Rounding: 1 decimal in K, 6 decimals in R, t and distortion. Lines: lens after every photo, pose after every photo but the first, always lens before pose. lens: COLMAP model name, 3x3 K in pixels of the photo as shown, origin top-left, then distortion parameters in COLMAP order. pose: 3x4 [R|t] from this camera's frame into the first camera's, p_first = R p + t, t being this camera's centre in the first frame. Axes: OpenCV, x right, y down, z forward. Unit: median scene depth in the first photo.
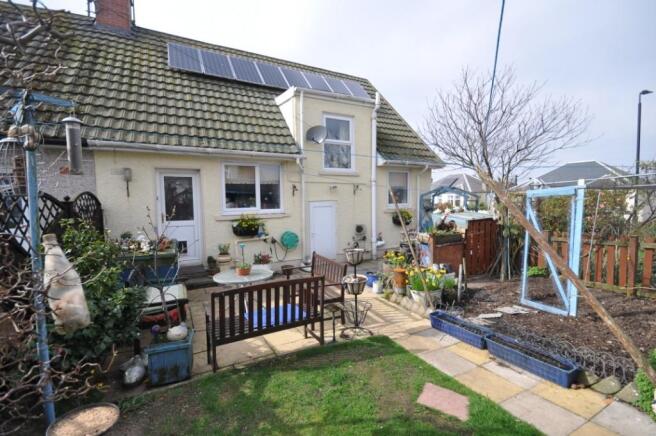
lens RADIAL K [[287.5, 0, 328.0], [0, 287.5, 218.0], [0, 0, 1]] dist [0.026406, -0.018530]
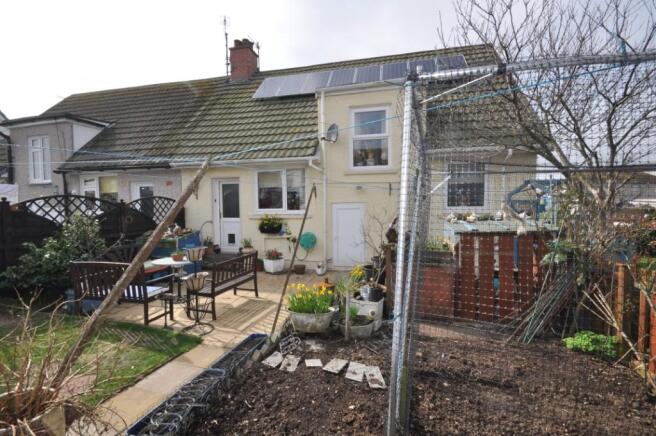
lens RADIAL K [[287.5, 0, 328.0], [0, 287.5, 218.0], [0, 0, 1]] dist [0.026406, -0.018530]
pose [[0.756383, 0.034005, -0.653245, 0.604779], [-0.039375, 0.999204, 0.006422, -0.013497], [0.652943, 0.020864, 0.757119, 0.276787]]
